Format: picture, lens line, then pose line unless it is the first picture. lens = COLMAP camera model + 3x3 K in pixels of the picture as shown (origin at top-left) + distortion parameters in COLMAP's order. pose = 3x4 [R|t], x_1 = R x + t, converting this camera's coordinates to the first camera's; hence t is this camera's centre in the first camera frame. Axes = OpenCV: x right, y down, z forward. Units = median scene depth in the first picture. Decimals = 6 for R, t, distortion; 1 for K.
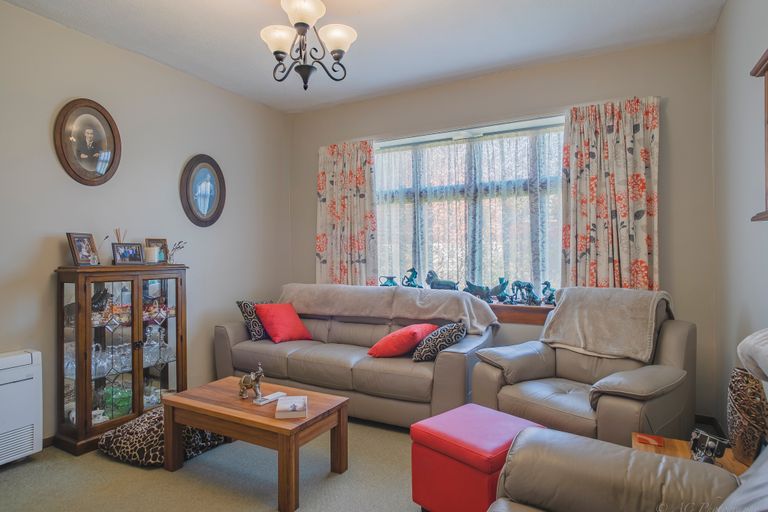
lens RADIAL K [[433.3, 0, 384.0], [0, 433.3, 256.0], [0, 0, 1]] dist [-0.000447, 0.001705]
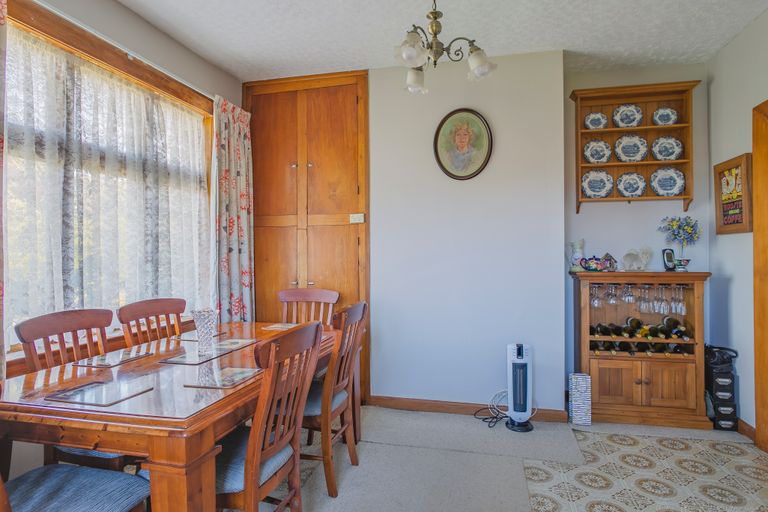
lens RADIAL K [[433.3, 0, 384.0], [0, 433.3, 256.0], [0, 0, 1]] dist [-0.000447, 0.001705]
pose [[-0.265463, -0.037319, 0.963398, -0.553217], [-0.073147, 0.997150, 0.018471, -0.050098], [-0.961342, -0.065567, -0.267437, 0.783494]]
